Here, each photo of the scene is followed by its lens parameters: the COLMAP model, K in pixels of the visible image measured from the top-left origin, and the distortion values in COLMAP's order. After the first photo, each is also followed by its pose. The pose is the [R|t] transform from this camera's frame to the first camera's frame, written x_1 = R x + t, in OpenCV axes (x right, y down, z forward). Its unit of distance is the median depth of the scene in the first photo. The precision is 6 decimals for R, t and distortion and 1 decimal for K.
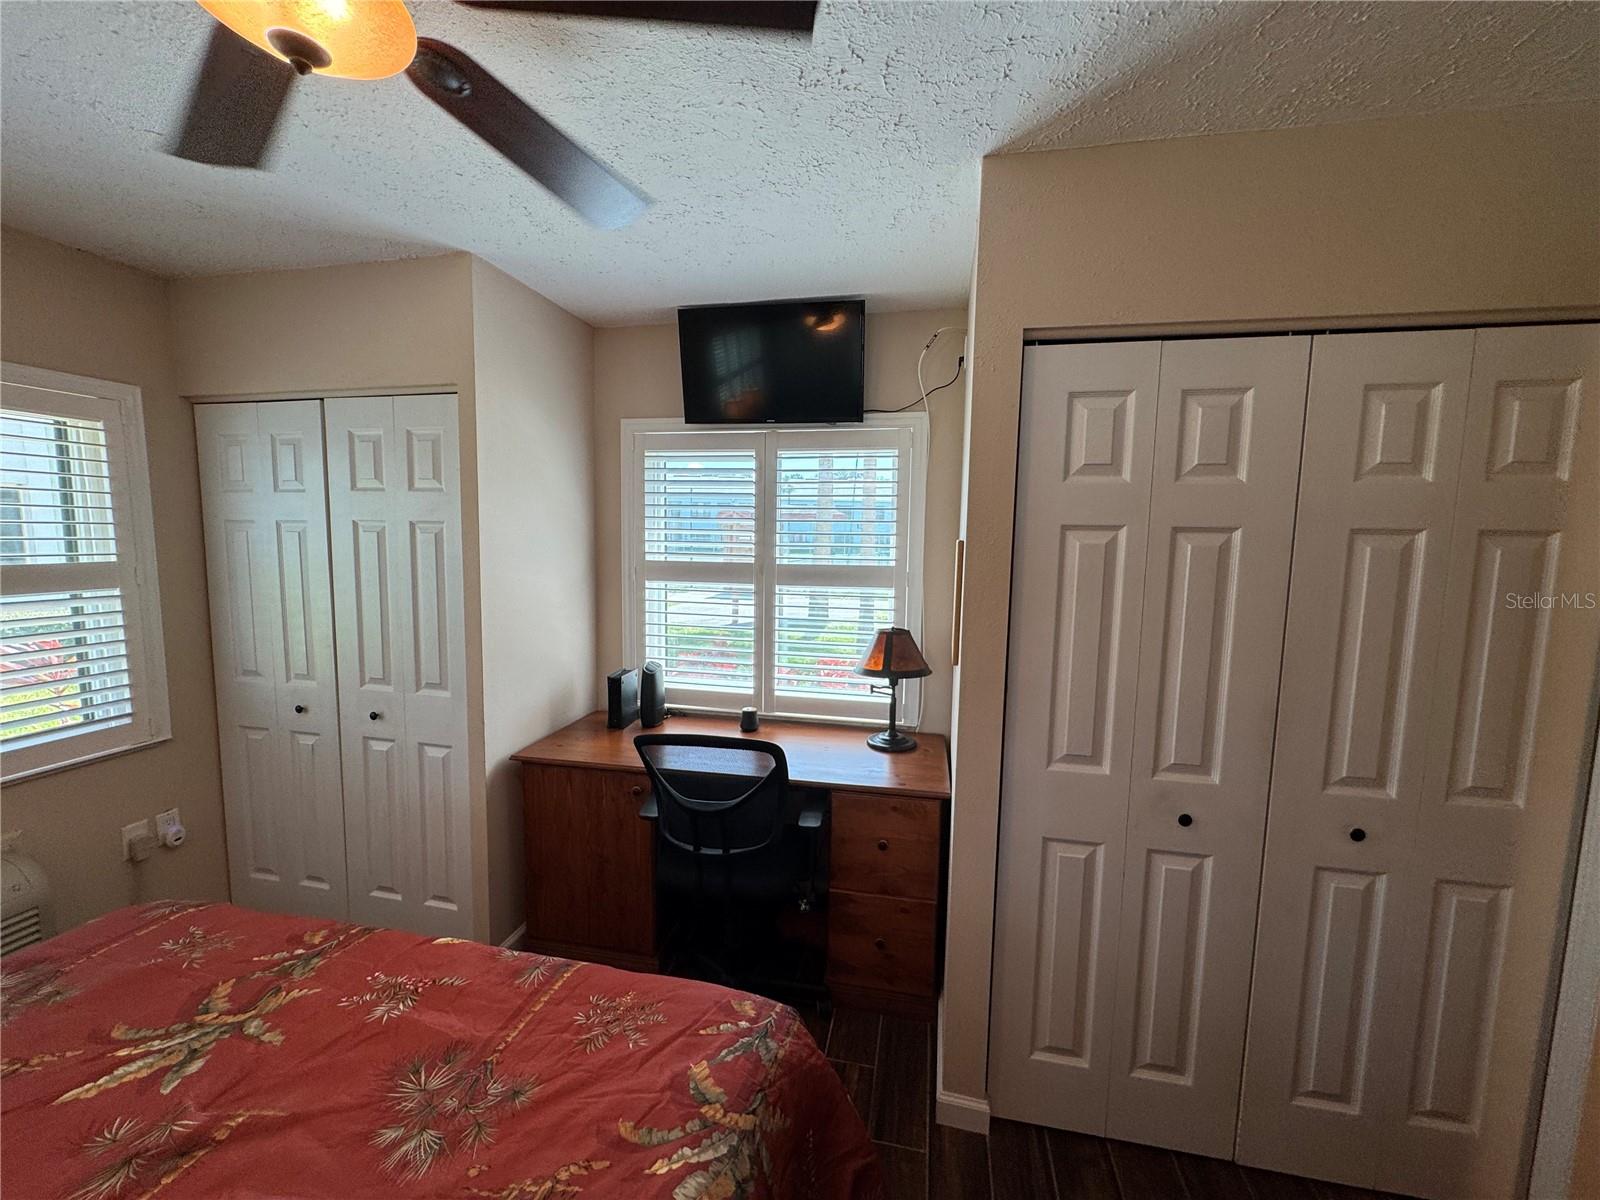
lens RADIAL K [[634.0, 0, 800.5], [0, 634.0, 599.8], [0, 0, 1]] dist [-0.004474, 0.000907]
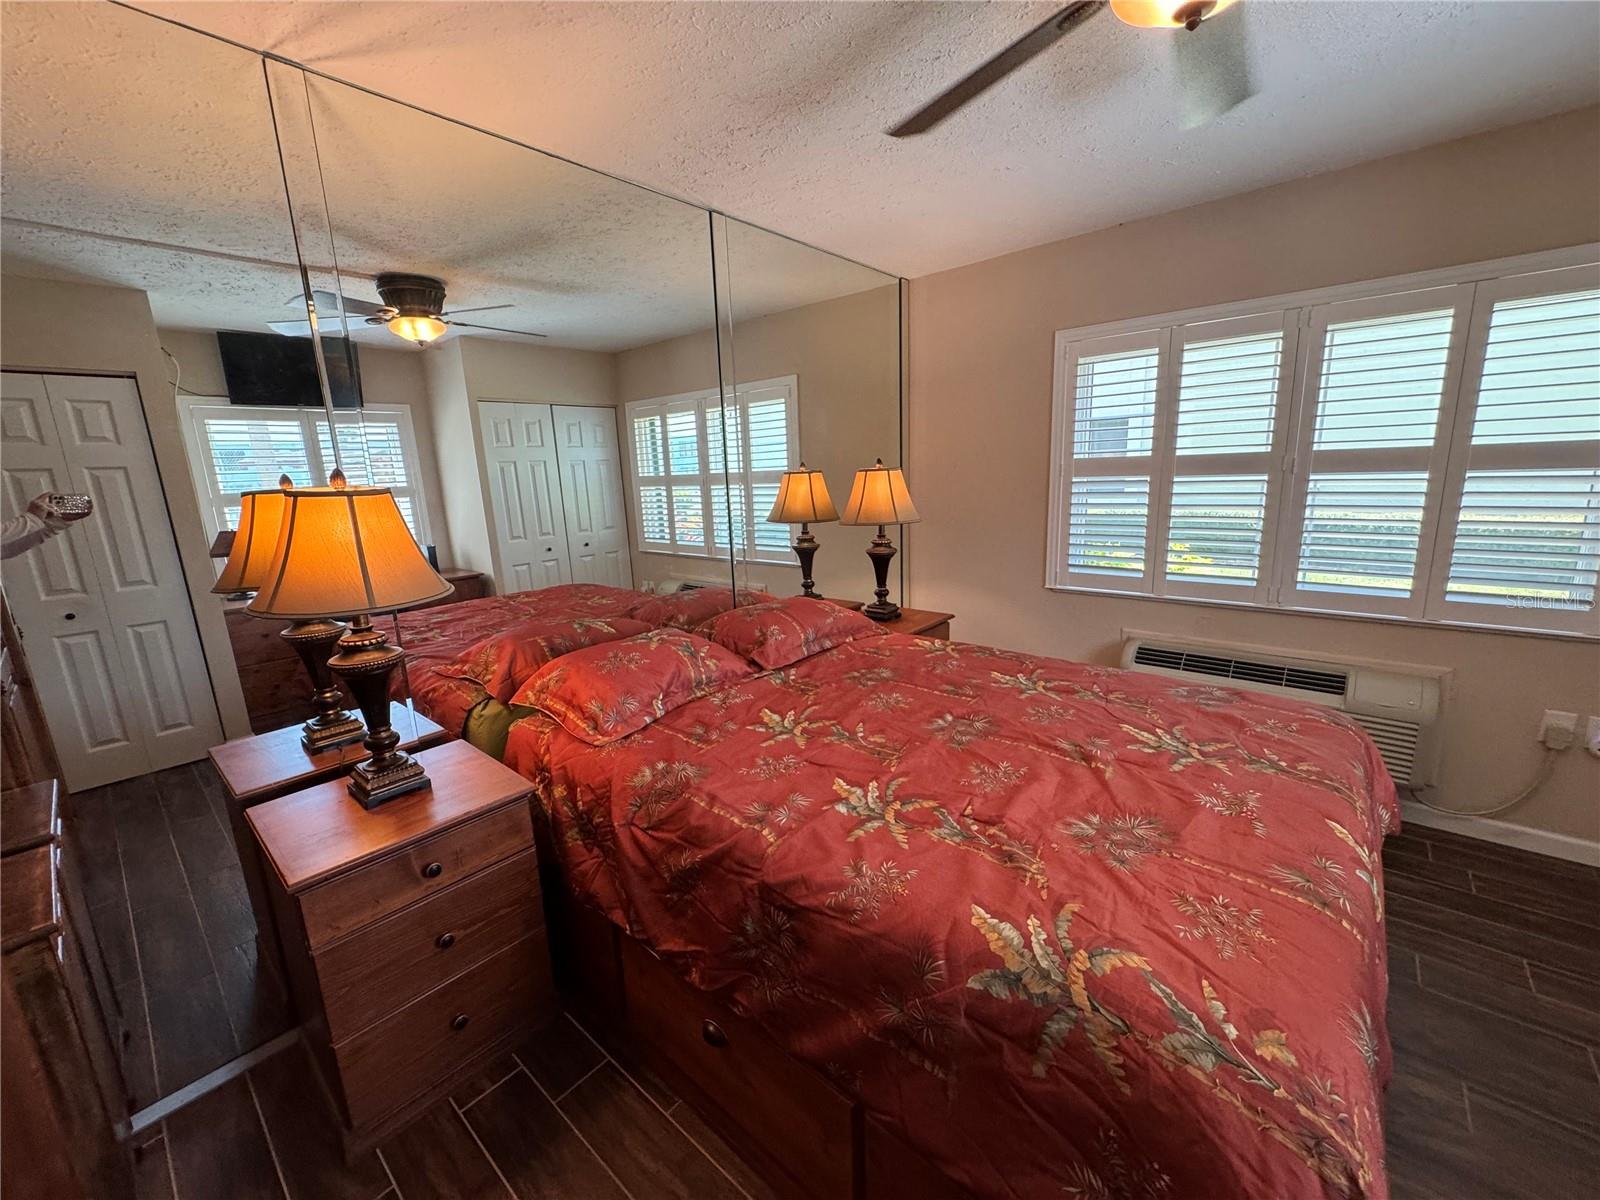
lens RADIAL K [[637.8, 0, 798.4], [0, 637.8, 598.6], [0, 0, 1]] dist [-0.001824, -0.000031]
pose [[-0.486070, 0.183672, -0.854401, 0.706587], [-0.057236, 0.968875, 0.240842, 0.024178], [0.872044, 0.165969, -0.460428, 0.815545]]
